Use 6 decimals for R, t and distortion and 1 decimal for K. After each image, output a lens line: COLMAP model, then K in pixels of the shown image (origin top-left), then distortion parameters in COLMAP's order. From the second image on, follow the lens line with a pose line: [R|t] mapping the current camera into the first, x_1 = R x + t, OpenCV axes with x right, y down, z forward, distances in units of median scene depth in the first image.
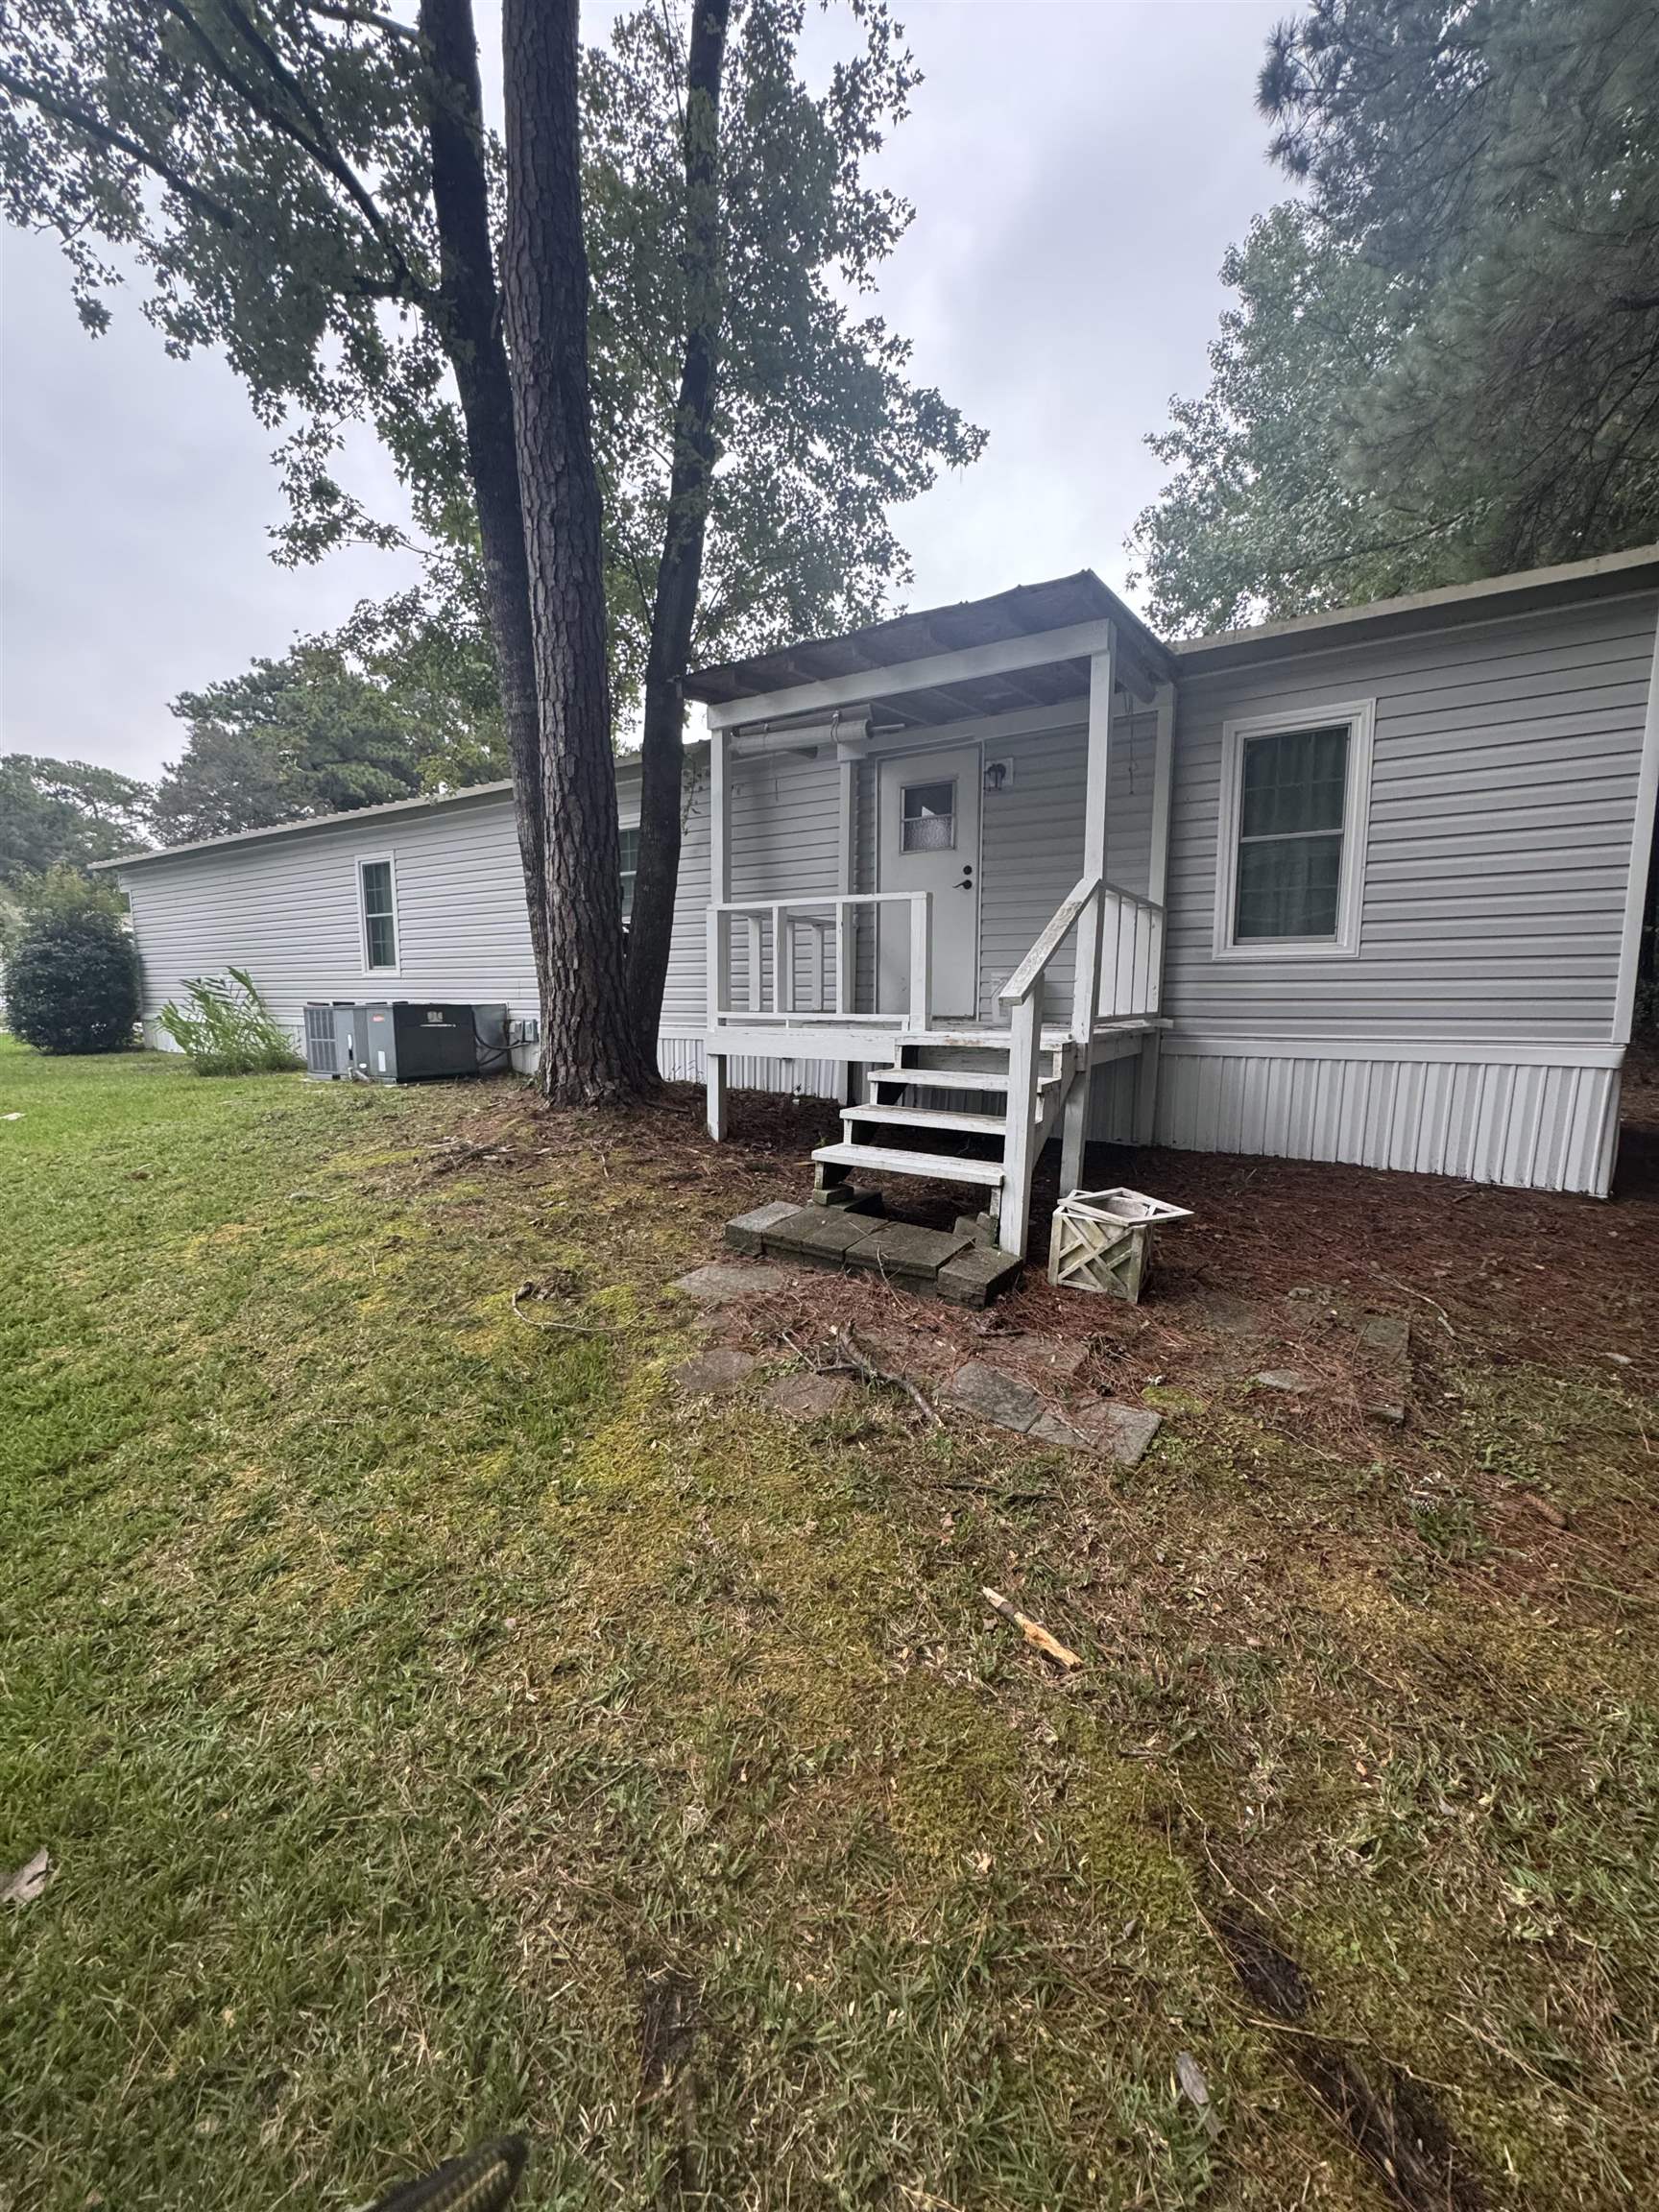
lens RADIAL K [[885.3, 0, 827.6], [0, 885.3, 1108.1], [0, 0, 1]] dist [-0.001467, 0.000317]
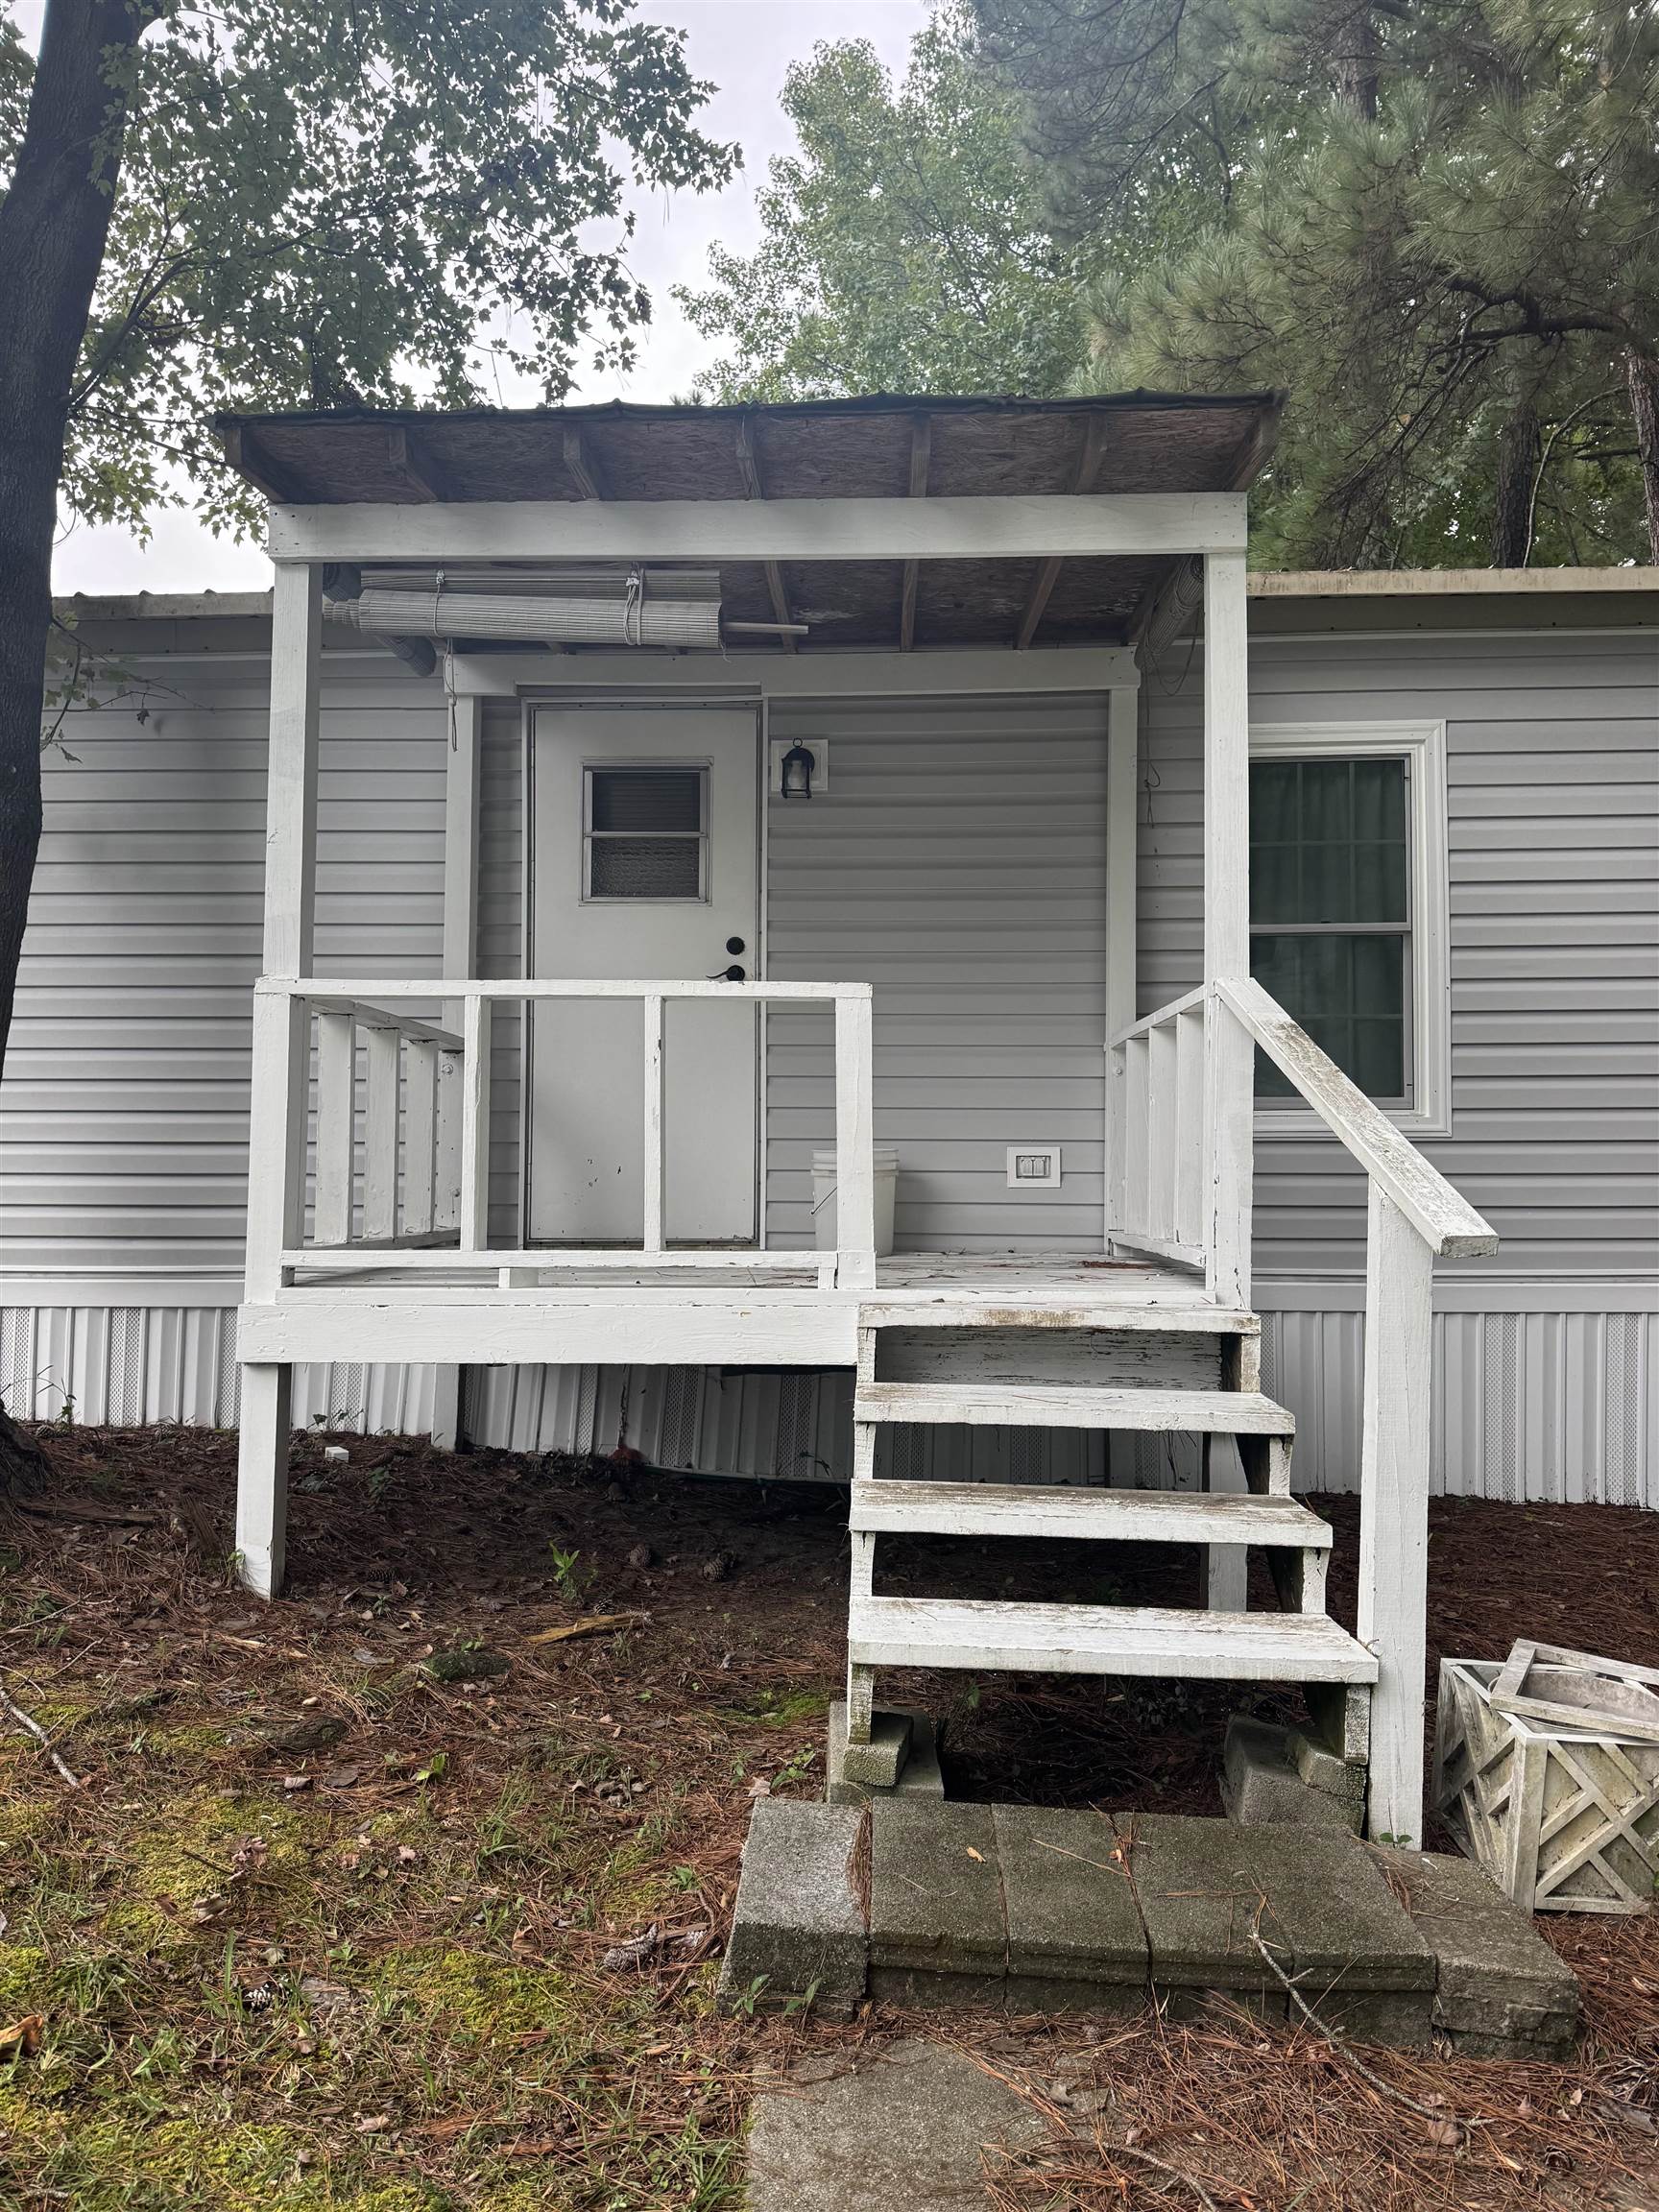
lens RADIAL K [[1560.8, 0, 827.5], [0, 1560.8, 1107.9], [0, 0, 1]] dist [0.029276, -0.025251]
pose [[0.868571, 0.023426, 0.495010, -0.282933], [0.060551, 0.986381, -0.152924, -0.056879], [-0.491851, 0.162799, 0.855324, 0.320040]]
